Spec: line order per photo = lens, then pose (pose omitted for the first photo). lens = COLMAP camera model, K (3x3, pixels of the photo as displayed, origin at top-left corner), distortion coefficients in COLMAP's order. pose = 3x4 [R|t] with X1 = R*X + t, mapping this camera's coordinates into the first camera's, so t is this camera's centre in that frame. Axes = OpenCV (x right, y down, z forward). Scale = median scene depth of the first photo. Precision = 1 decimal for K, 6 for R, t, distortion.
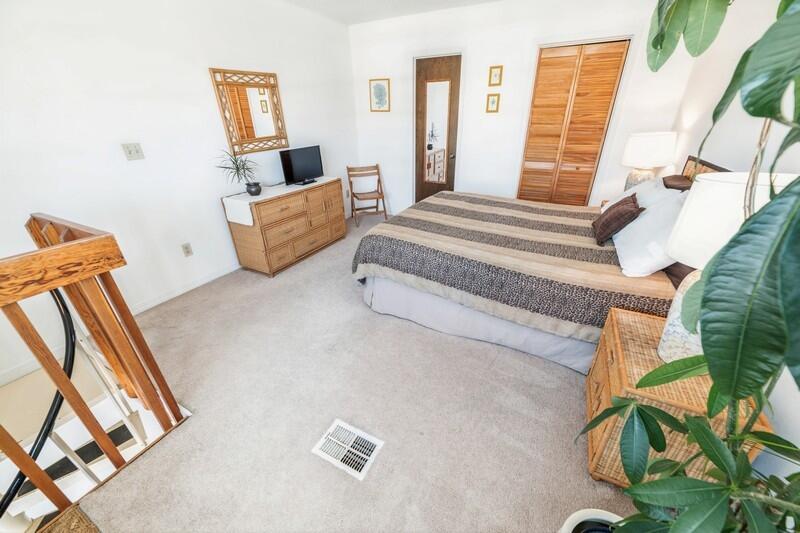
lens RADIAL K [[304.8, 0, 403.3], [0, 304.8, 267.0], [0, 0, 1]] dist [-0.001781, -0.000187]
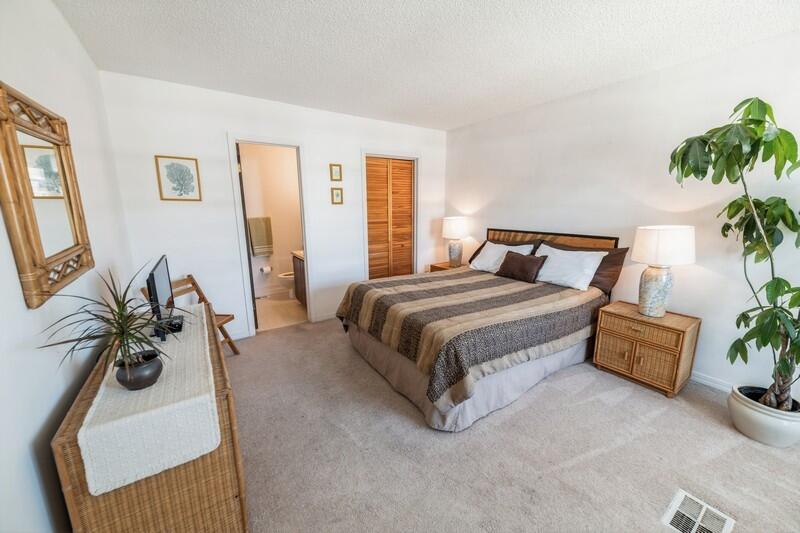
lens RADIAL K [[304.8, 0, 403.3], [0, 304.8, 267.0], [0, 0, 1]] dist [-0.001781, -0.000187]
pose [[0.470463, -0.162460, 0.867336, -0.556369], [0.392234, 0.918968, -0.040626, -0.194608], [-0.790454, 0.359312, 0.496062, 0.413192]]
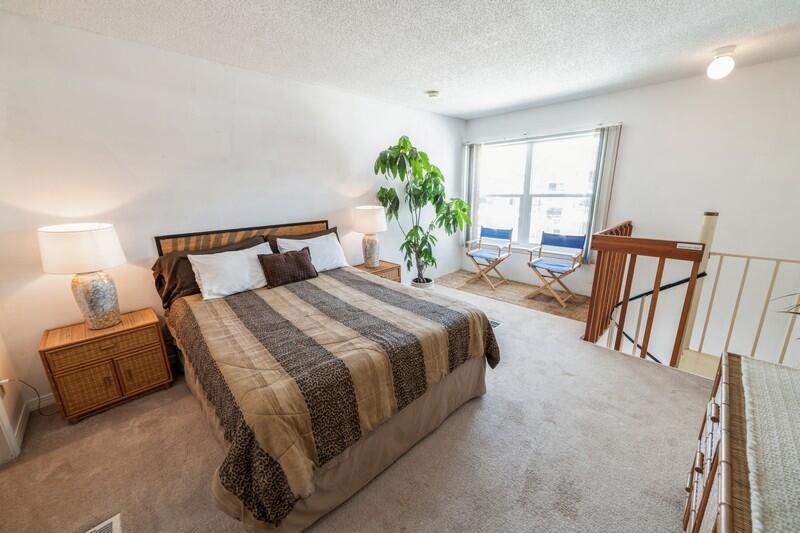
lens RADIAL K [[304.8, 0, 403.3], [0, 304.8, 267.0], [0, 0, 1]] dist [-0.001781, -0.000187]
pose [[-0.949010, -0.049183, 0.311385, -0.102740], [0.167408, 0.758344, 0.629992, -0.555686], [-0.267122, 0.649997, -0.711442, 1.098100]]
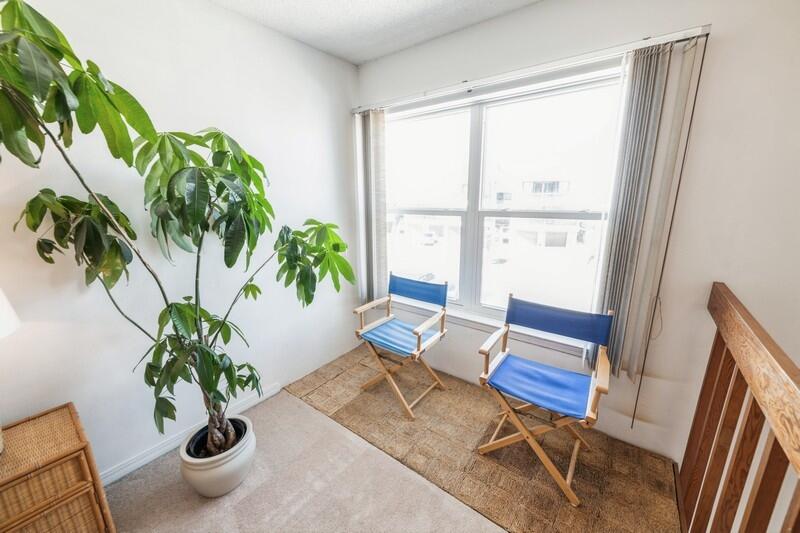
lens RADIAL K [[304.8, 0, 403.3], [0, 304.8, 267.0], [0, 0, 1]] dist [-0.001781, -0.000187]
pose [[-0.985118, -0.017861, 0.170950, -0.150552], [0.095205, 0.771374, 0.629221, -0.197347], [-0.143104, 0.636132, -0.758194, 0.390740]]
